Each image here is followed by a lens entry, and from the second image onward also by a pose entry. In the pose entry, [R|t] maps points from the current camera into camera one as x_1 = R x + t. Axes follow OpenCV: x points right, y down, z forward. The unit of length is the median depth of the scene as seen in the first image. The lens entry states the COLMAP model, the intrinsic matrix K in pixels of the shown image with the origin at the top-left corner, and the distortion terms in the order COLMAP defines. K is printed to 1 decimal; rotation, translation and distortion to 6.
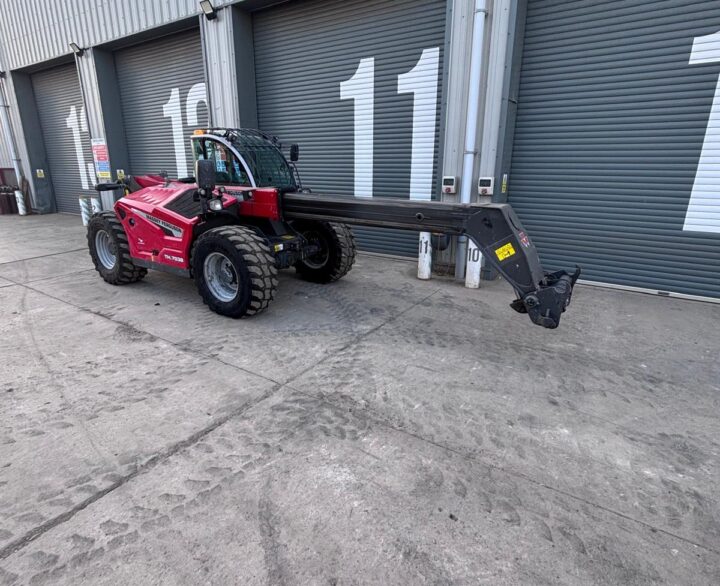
lens RADIAL K [[412.7, 0, 352.9], [0, 412.7, 289.3], [0, 0, 1]] dist [0.003936, -0.008051]
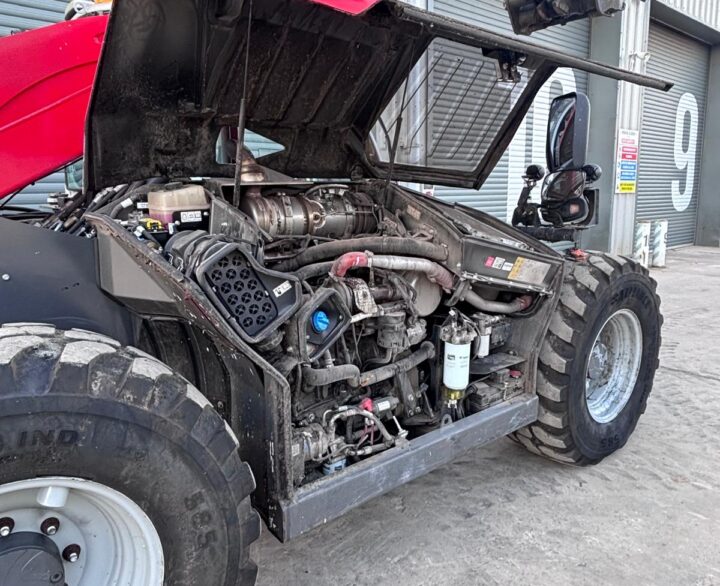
lens RADIAL K [[531.0, 0, 363.5], [0, 531.0, 288.6], [0, 0, 1]] dist [0.022164, -0.038951]
pose [[0.294432, -0.168853, 0.940637, -0.800409], [0.290721, 0.953445, 0.080153, -0.202810], [-0.910380, 0.249864, 0.329814, 0.907460]]
